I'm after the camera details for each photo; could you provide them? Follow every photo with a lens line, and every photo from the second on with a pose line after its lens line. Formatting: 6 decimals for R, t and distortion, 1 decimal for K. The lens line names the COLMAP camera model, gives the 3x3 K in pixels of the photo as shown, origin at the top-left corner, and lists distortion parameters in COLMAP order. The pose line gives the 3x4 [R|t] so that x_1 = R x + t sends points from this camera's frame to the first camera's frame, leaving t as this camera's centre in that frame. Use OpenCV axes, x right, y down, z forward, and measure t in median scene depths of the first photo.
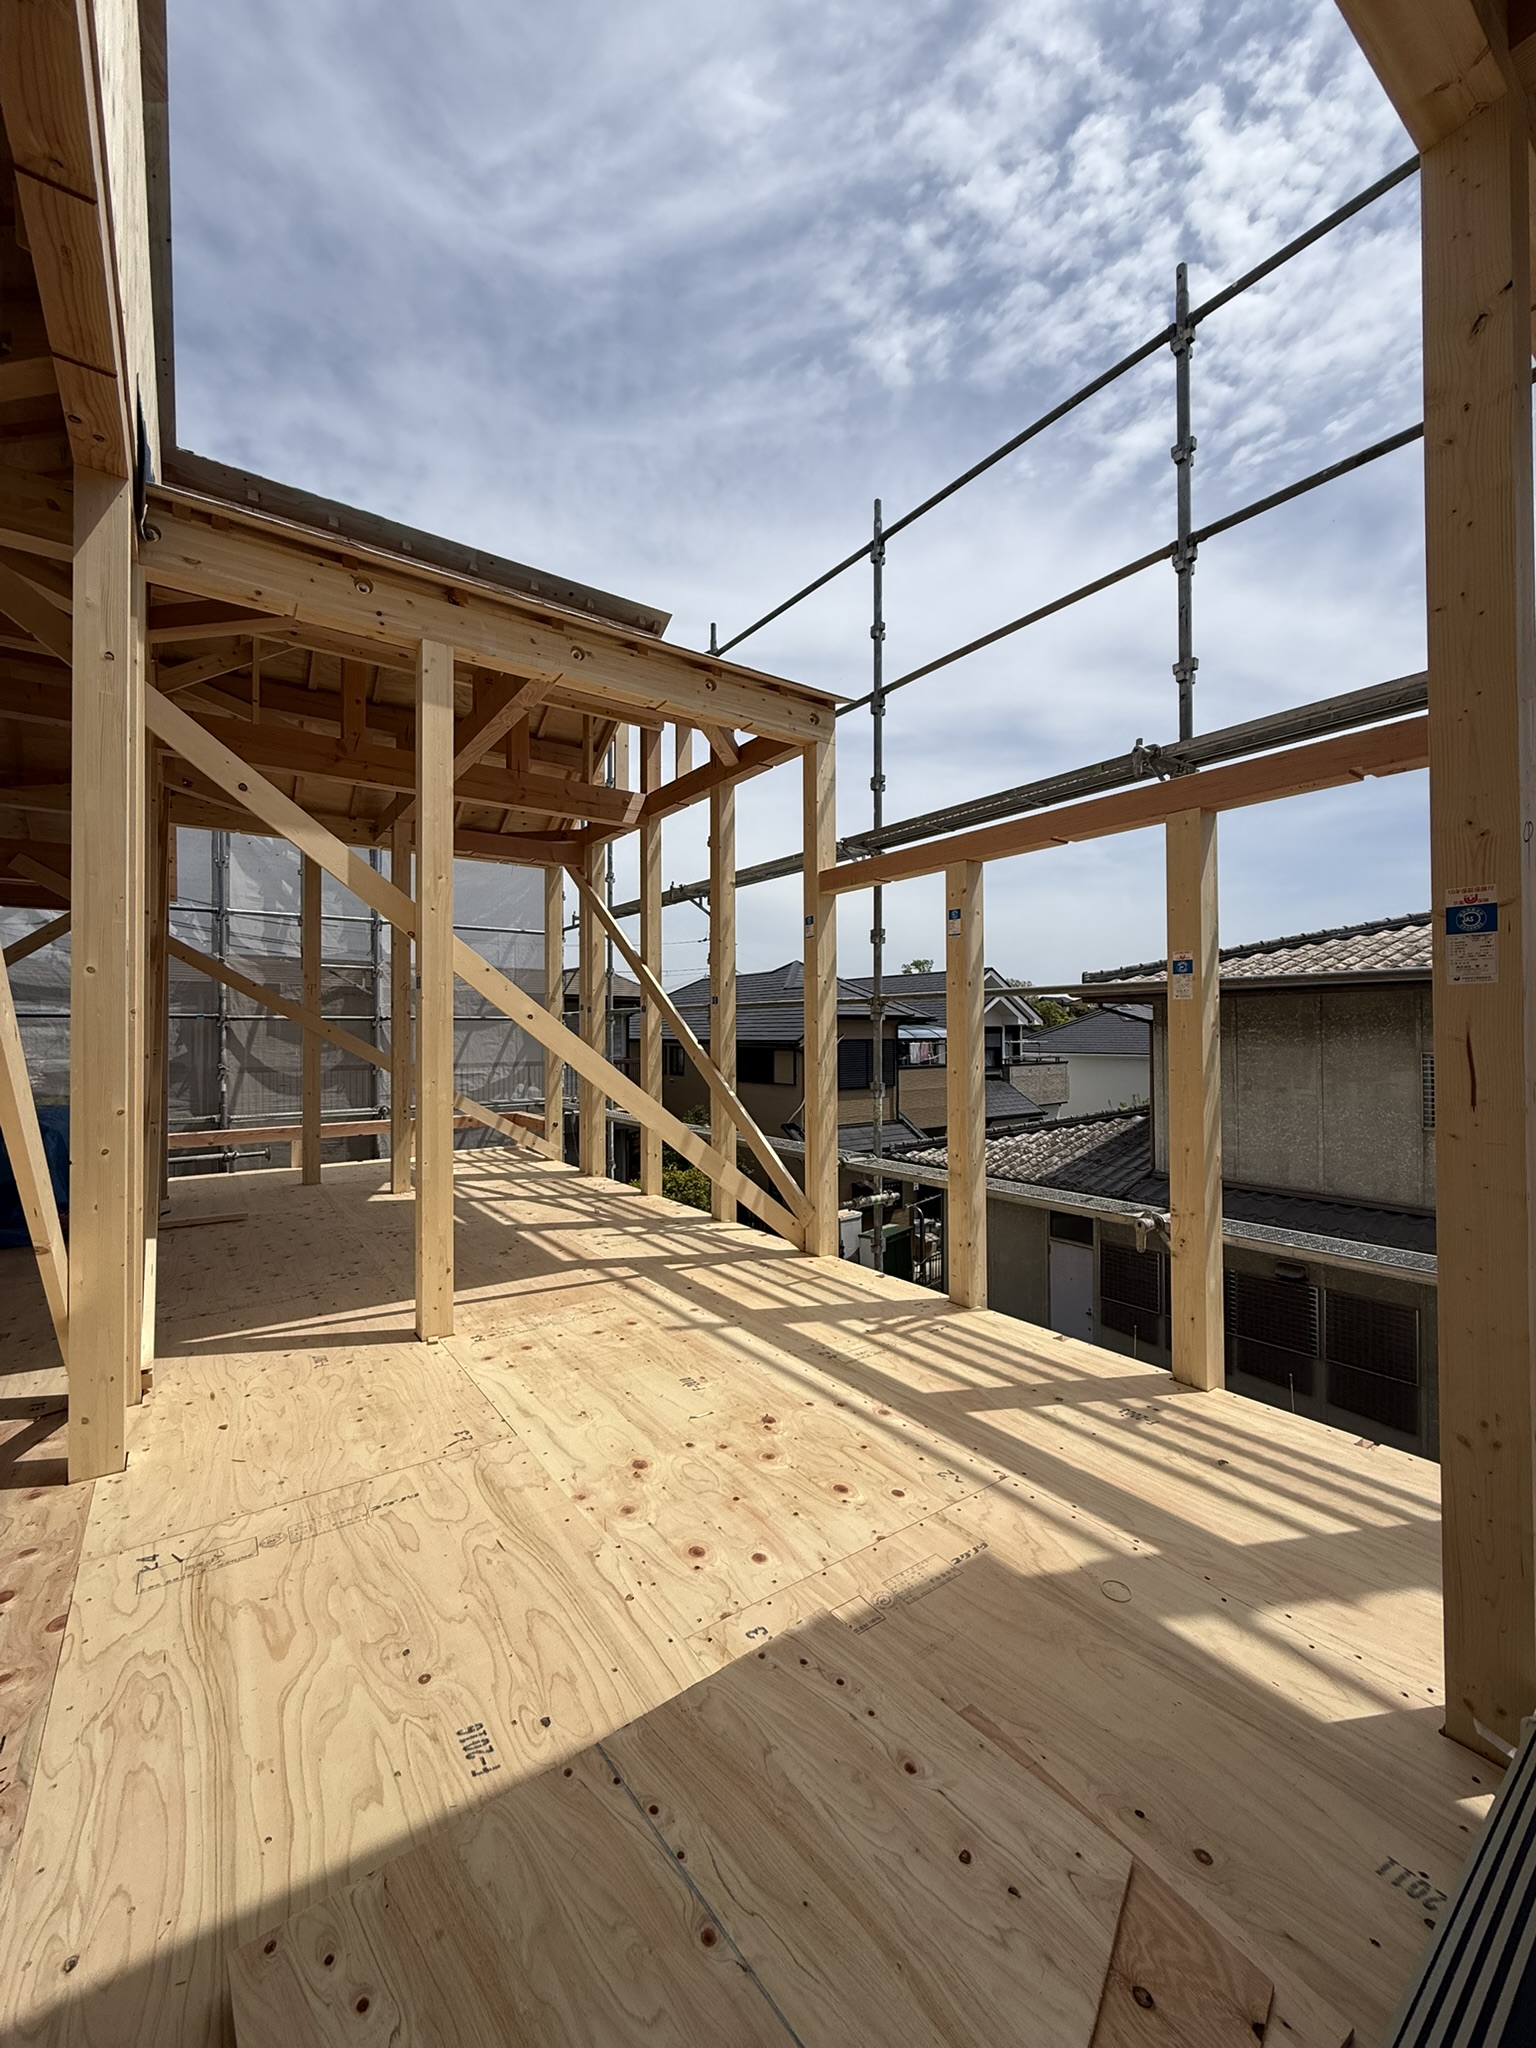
lens RADIAL K [[812.9, 0, 771.3], [0, 812.9, 1025.0], [0, 0, 1]] dist [-0.003520, -0.000112]
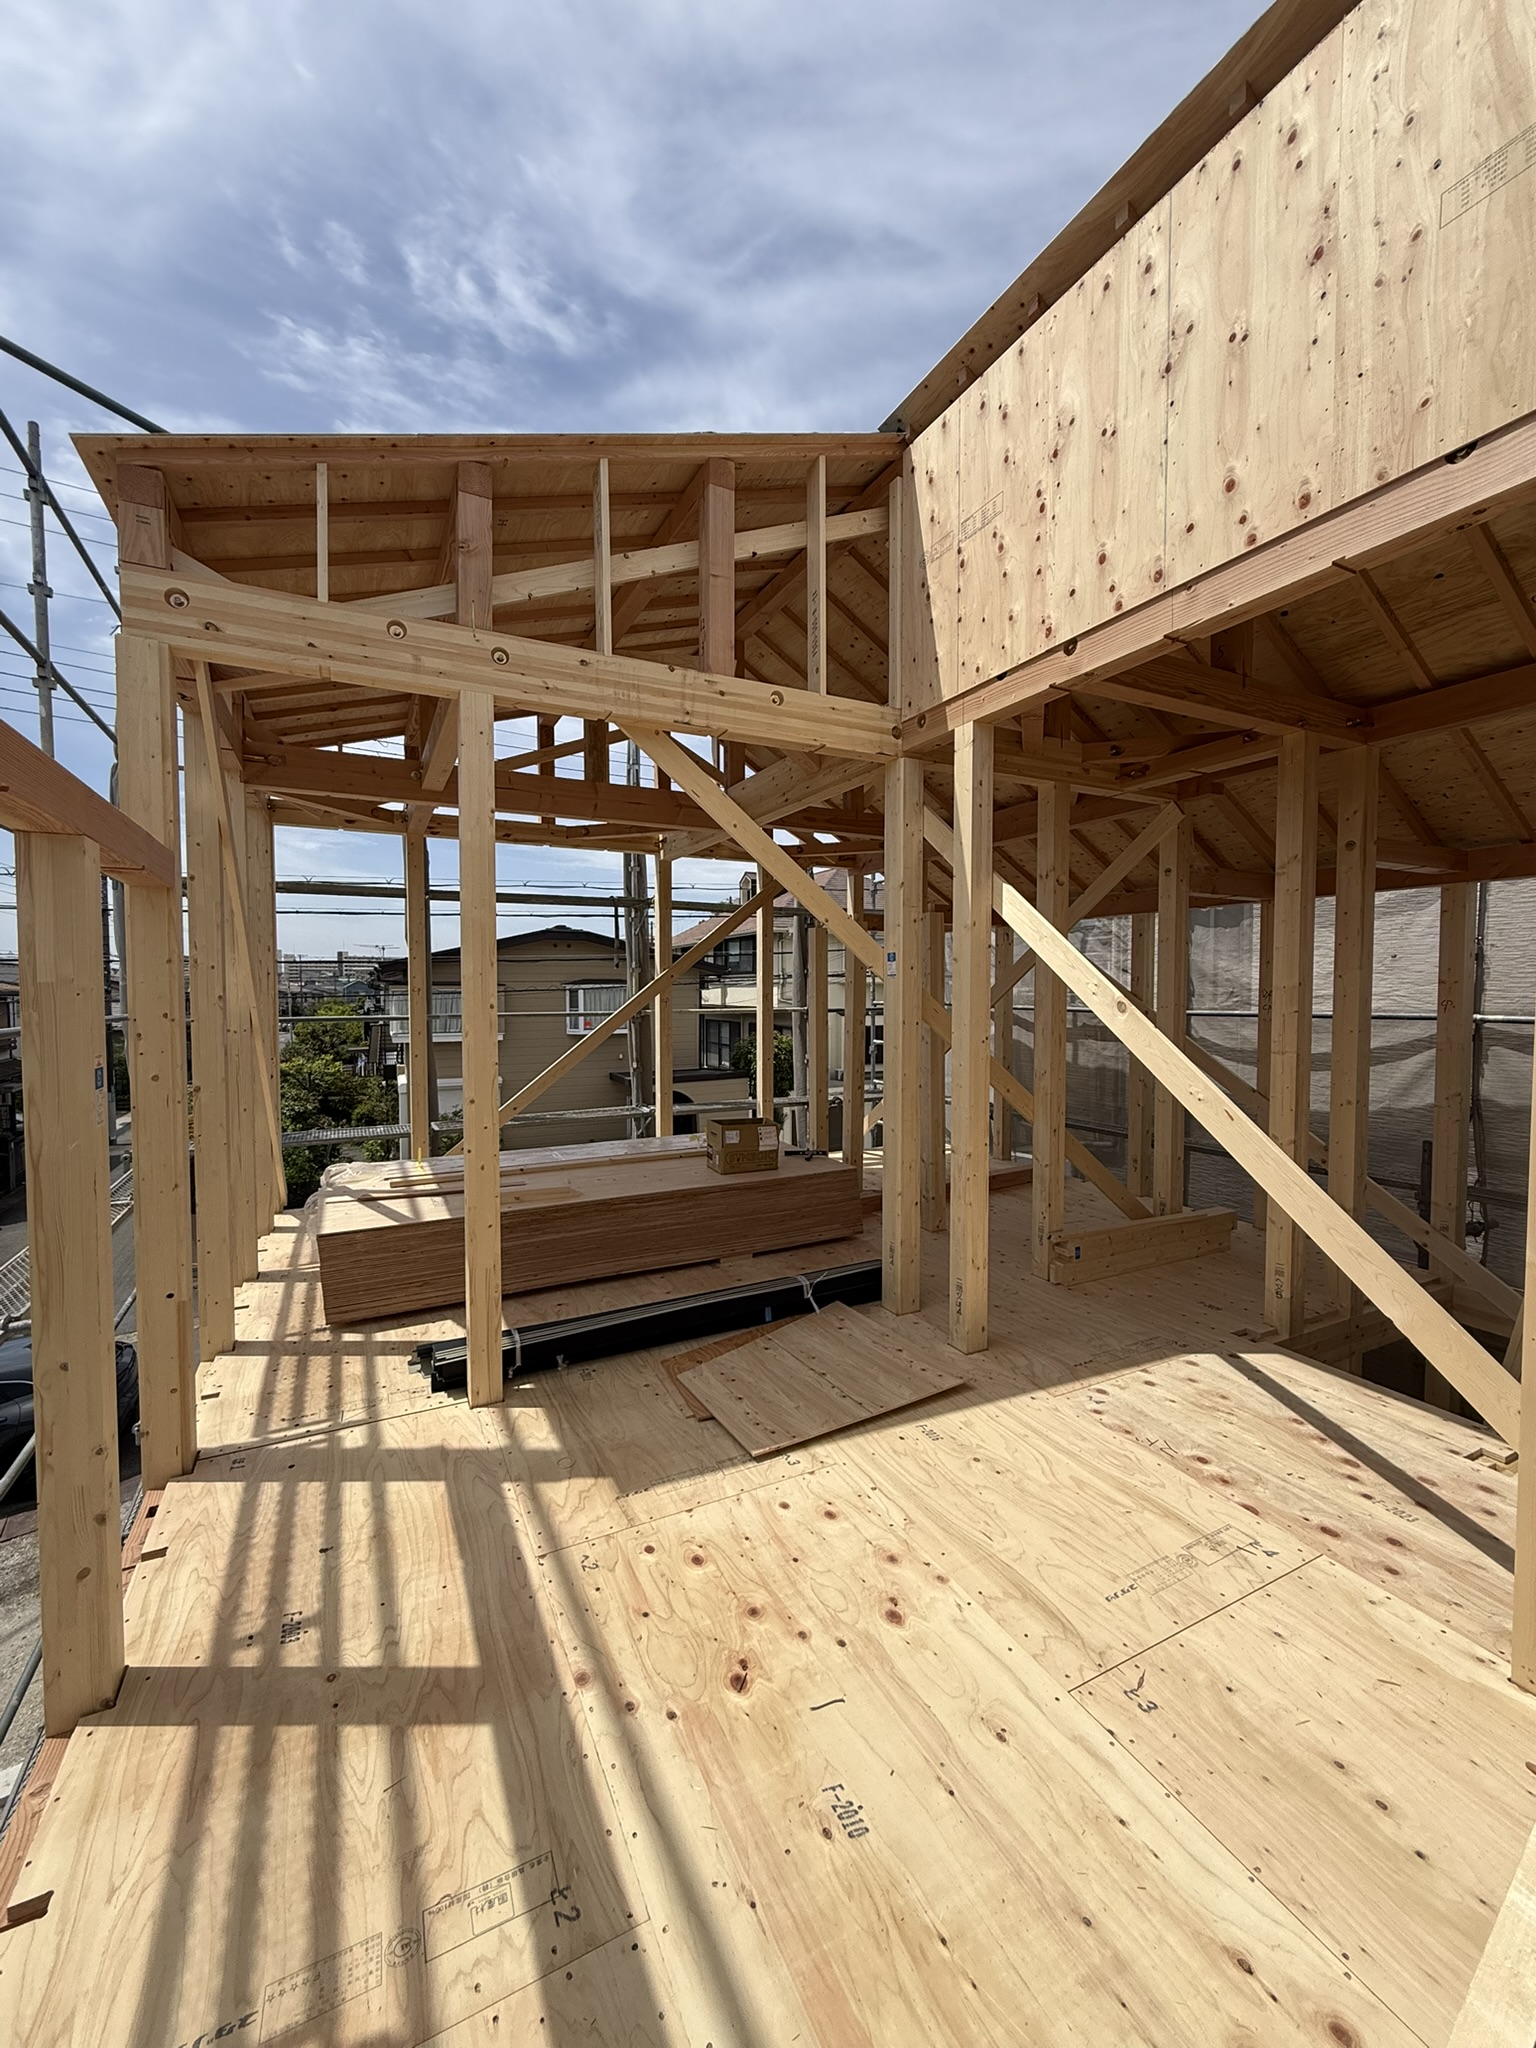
lens RADIAL K [[812.9, 0, 766.9], [0, 812.9, 1021.4], [0, 0, 1]] dist [-0.003520, -0.000112]
pose [[-0.987743, -0.001848, 0.156077, -0.150655], [0.003224, 0.999475, 0.032235, -0.153272], [-0.156055, 0.032343, -0.987219, 1.771680]]
